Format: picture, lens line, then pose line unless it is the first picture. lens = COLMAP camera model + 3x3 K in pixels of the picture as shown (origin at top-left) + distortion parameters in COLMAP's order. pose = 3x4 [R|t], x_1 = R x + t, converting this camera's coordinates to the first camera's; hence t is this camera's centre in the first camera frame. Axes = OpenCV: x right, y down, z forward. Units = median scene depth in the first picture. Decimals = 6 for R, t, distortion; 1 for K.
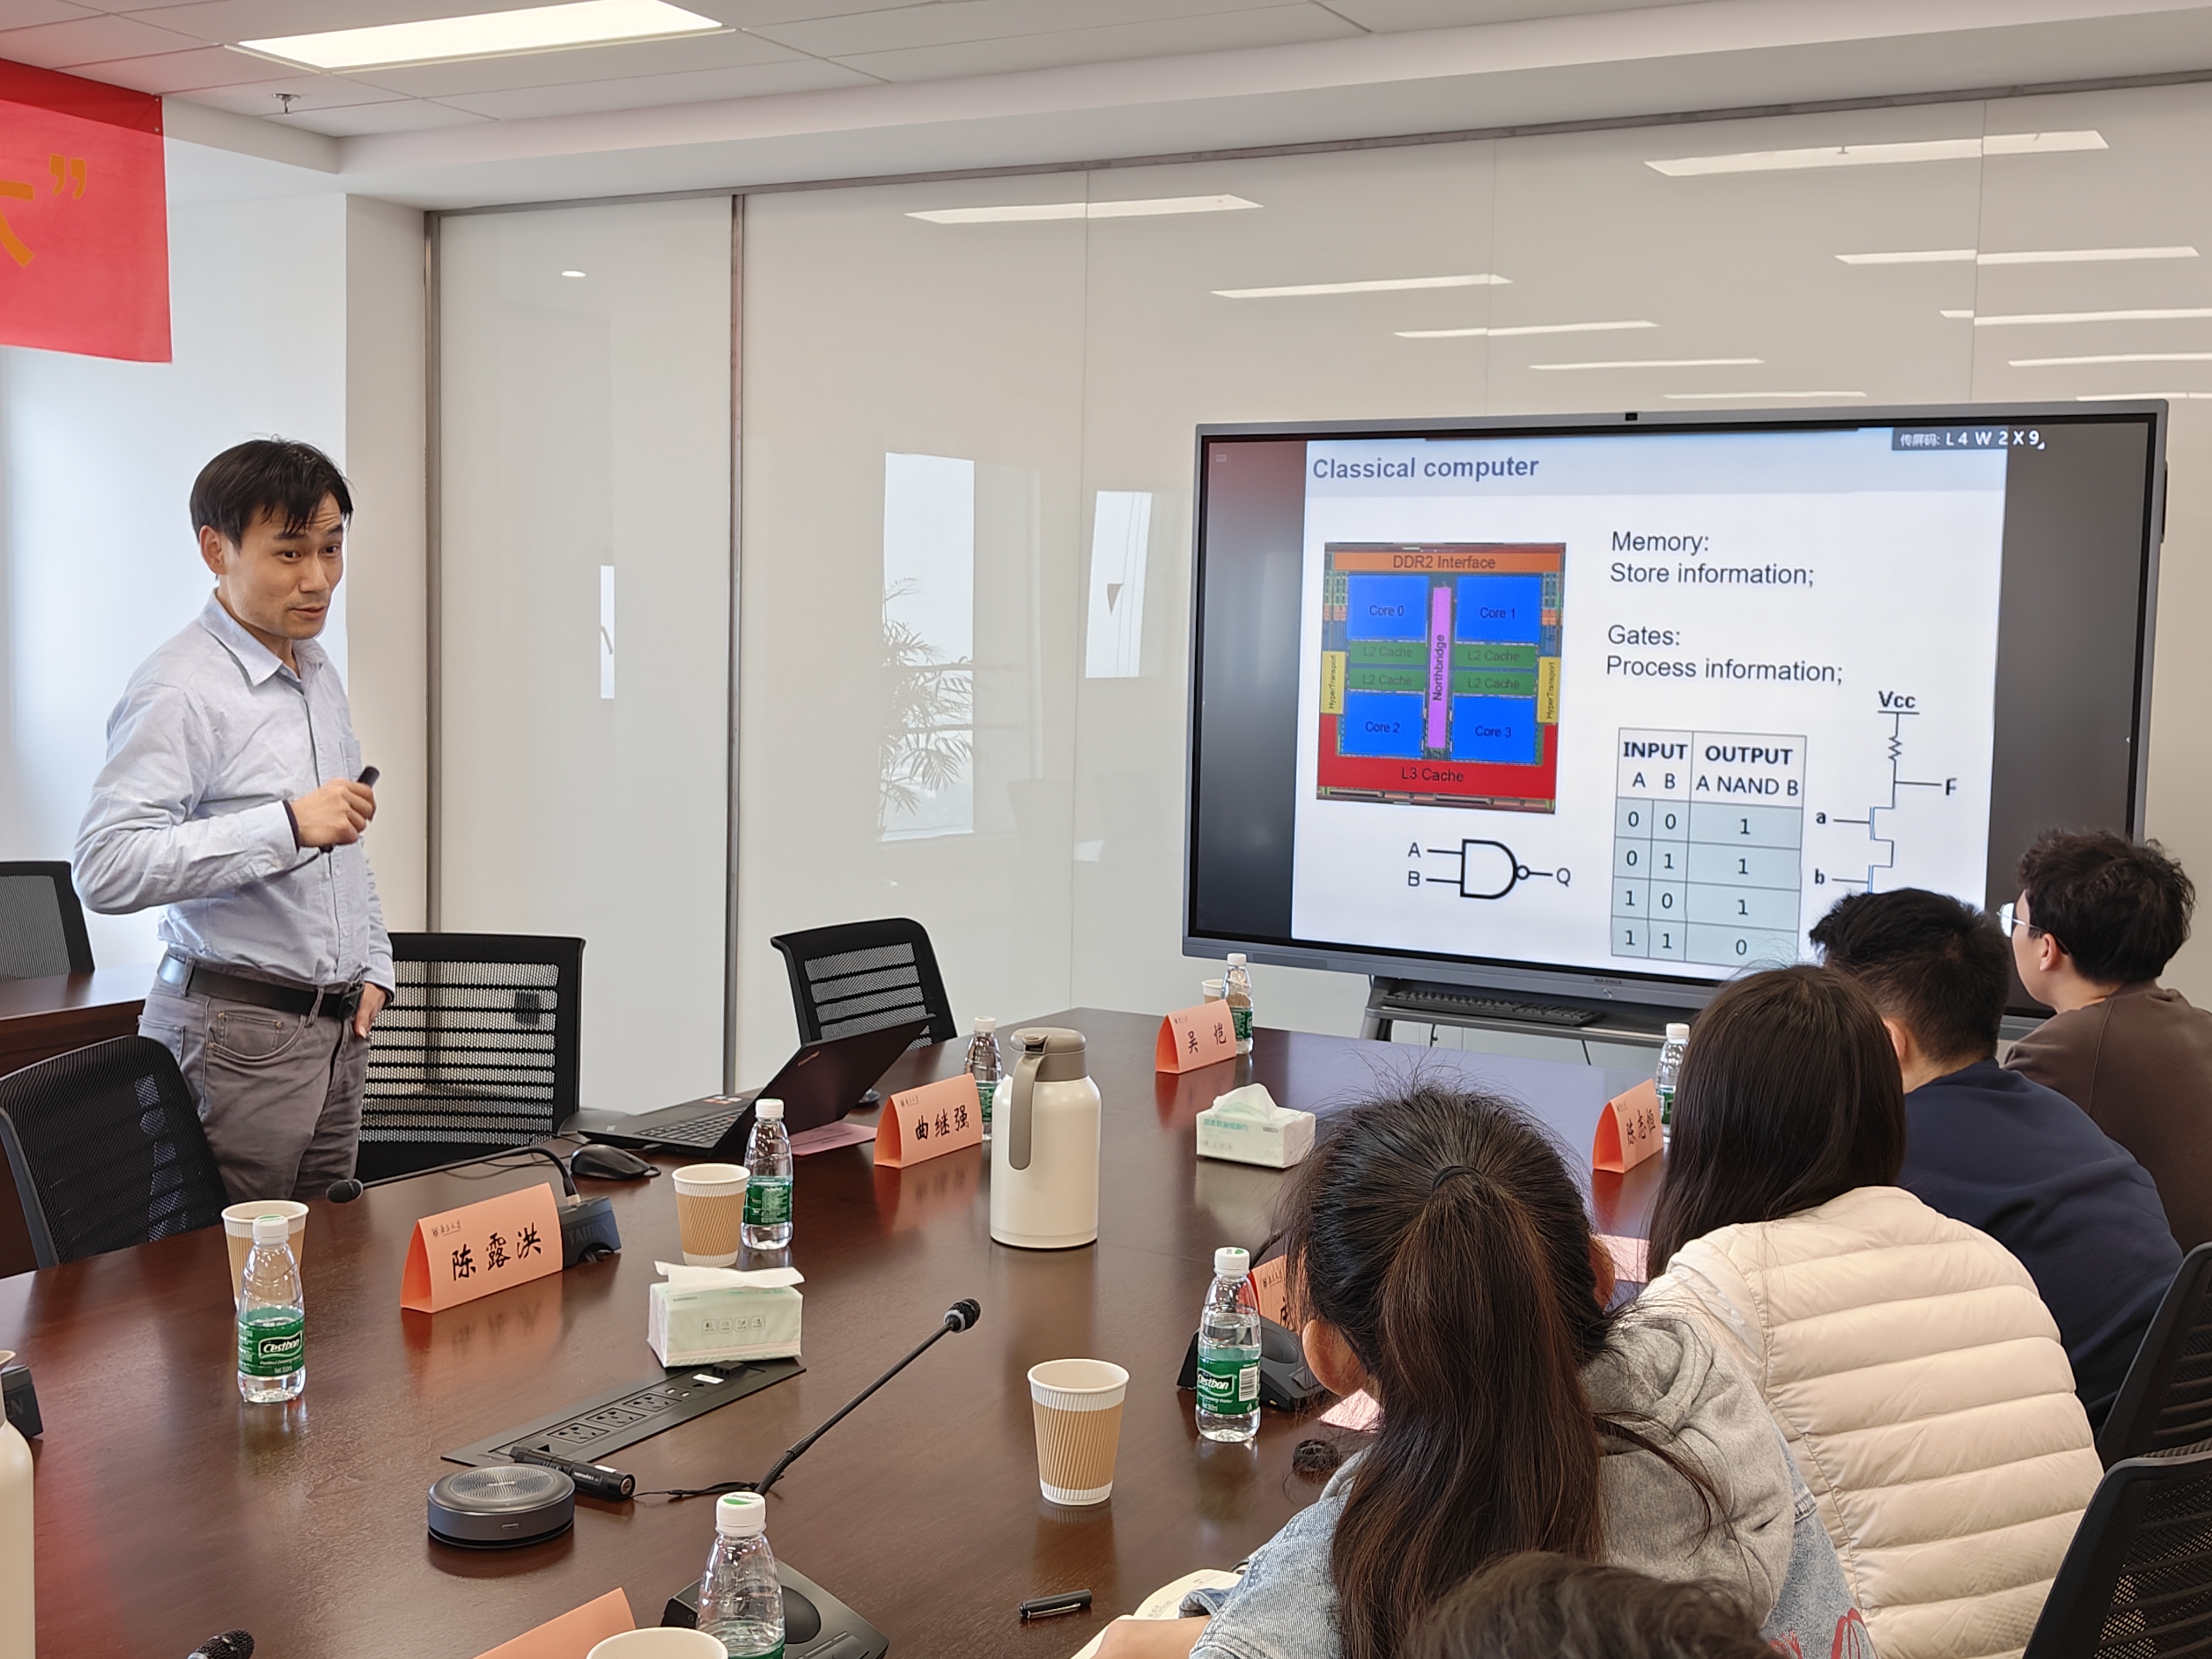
lens RADIAL K [[2415.4, 0, 1184.4], [0, 2415.4, 831.1], [0, 0, 1]] dist [0.115344, -0.404043]
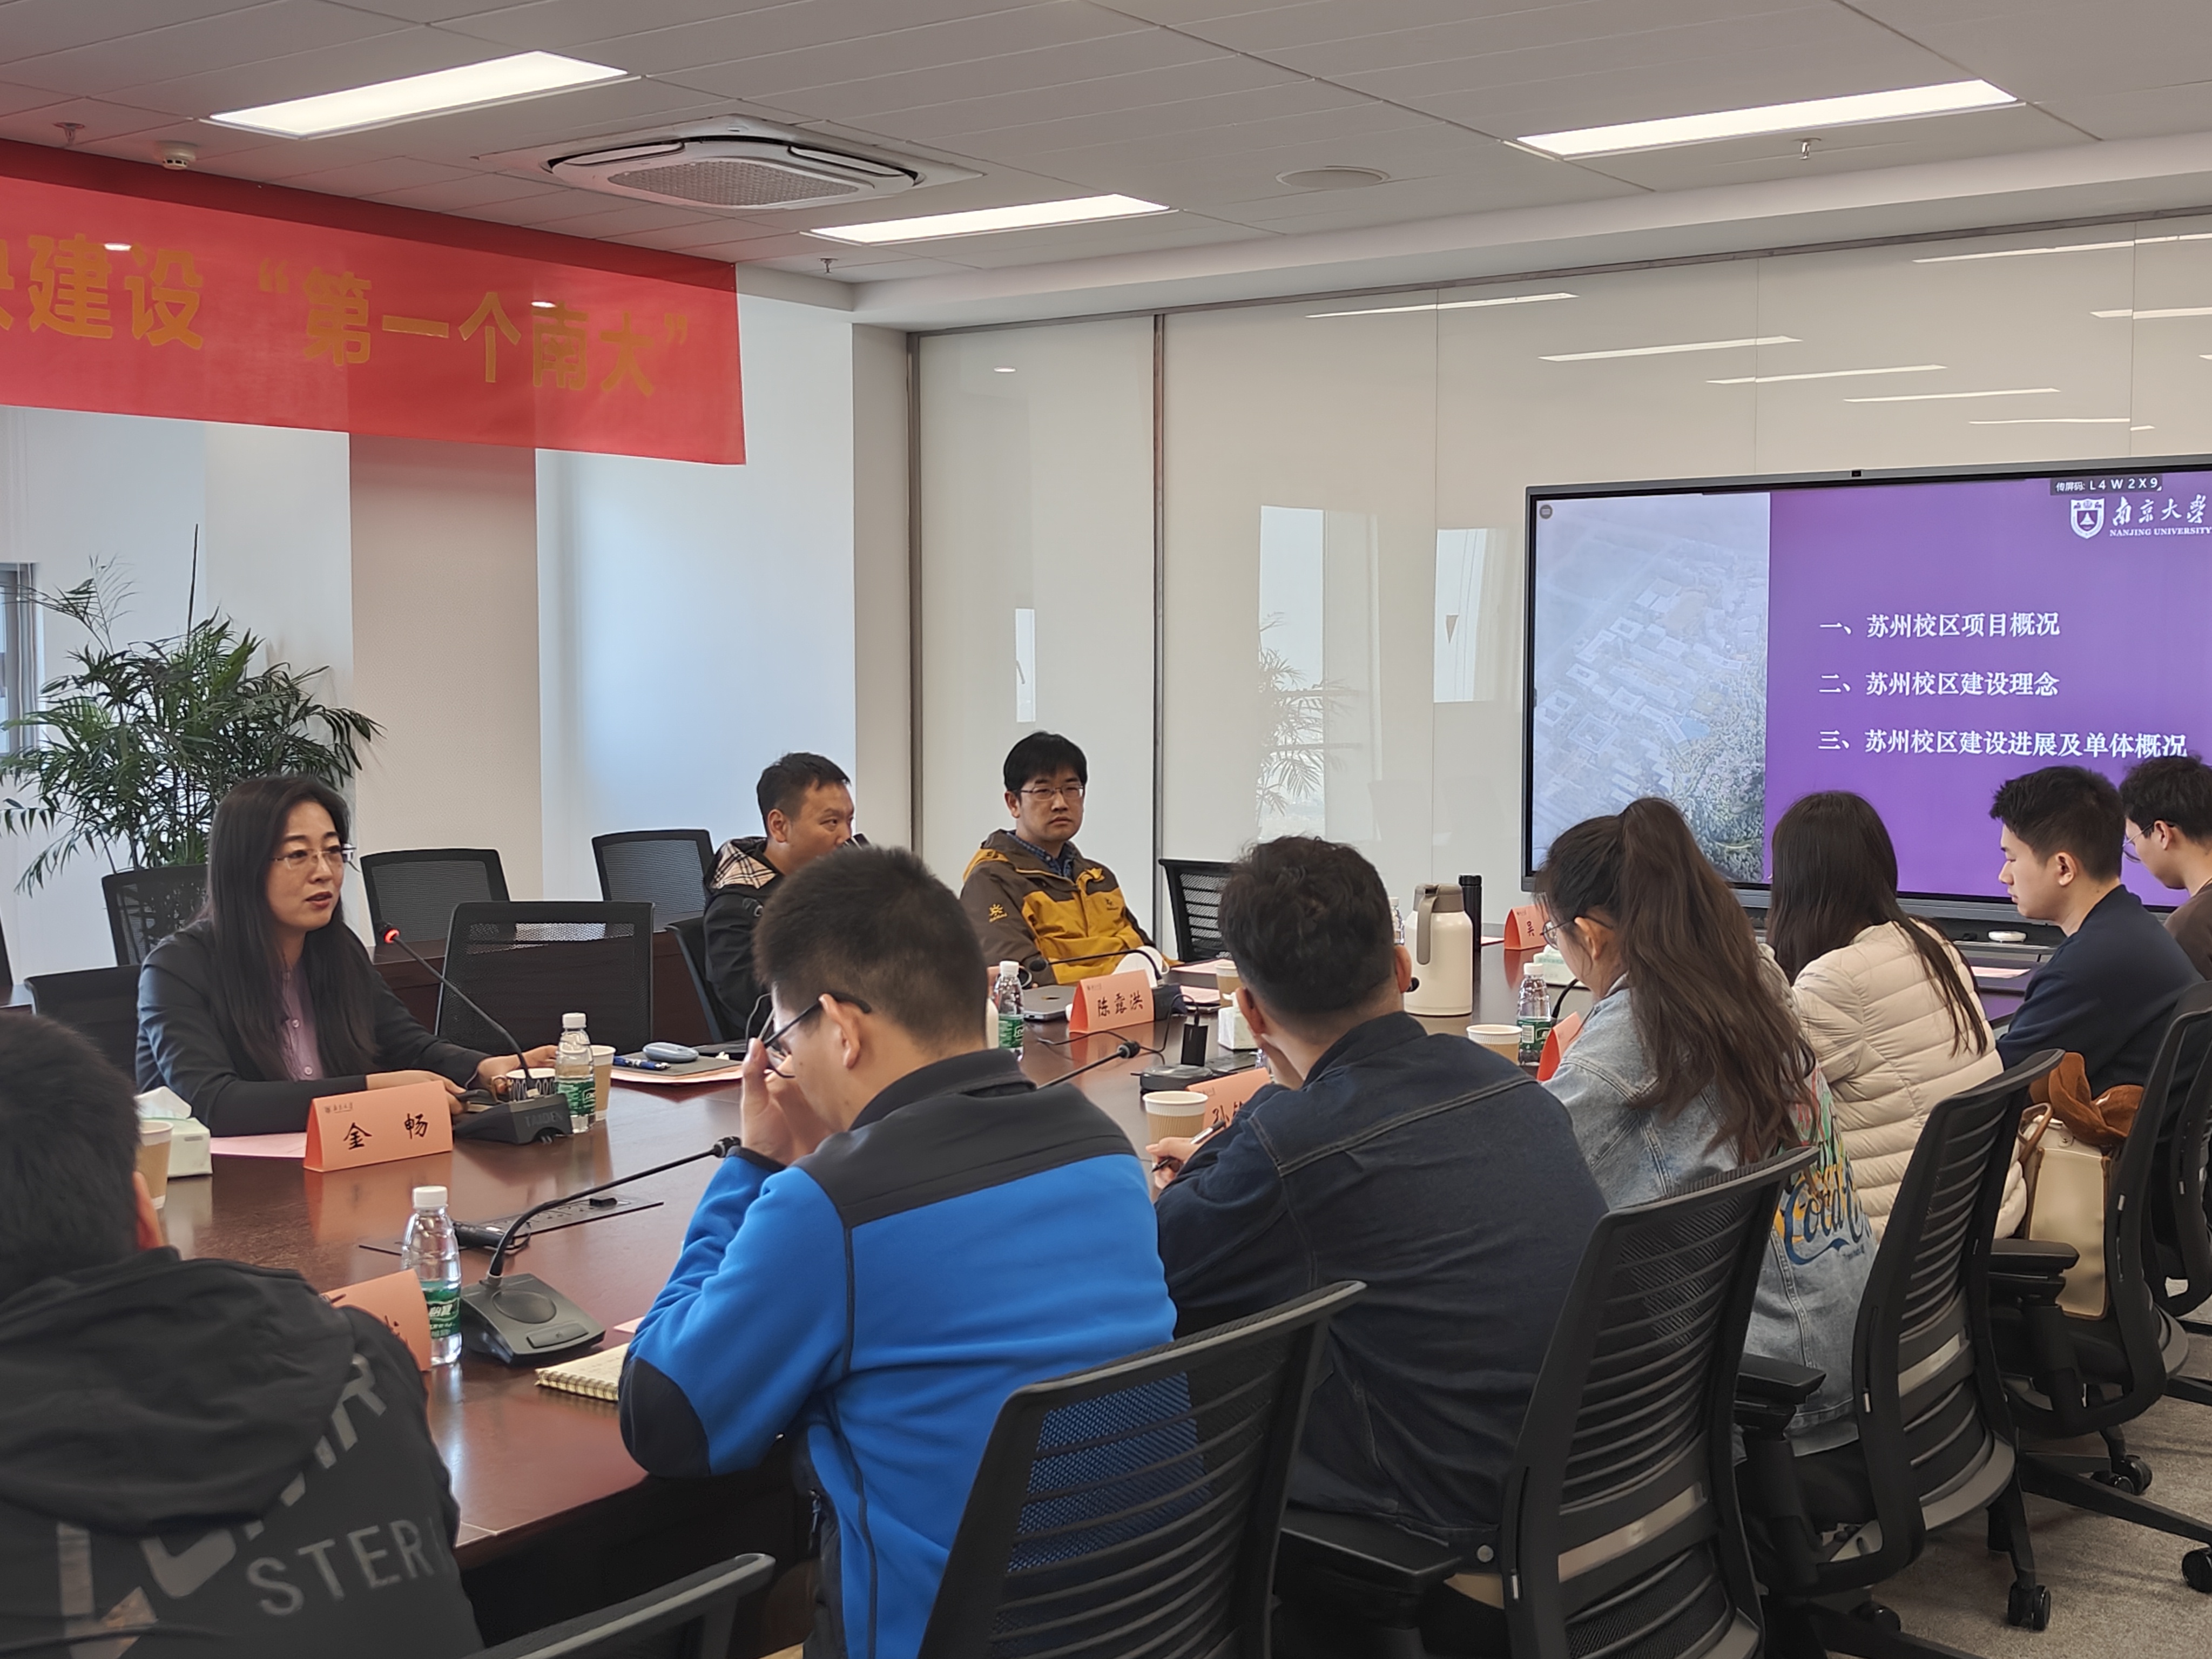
lens RADIAL K [[2671.9, 0, 1106.0], [0, 2671.9, 829.5], [0, 0, 1]] dist [0.068162, -0.316211]
pose [[0.988242, -0.014299, -0.152229, -0.001732], [0.010603, 0.999630, -0.025065, 0.046682], [0.152531, 0.023156, 0.988027, -0.417219]]
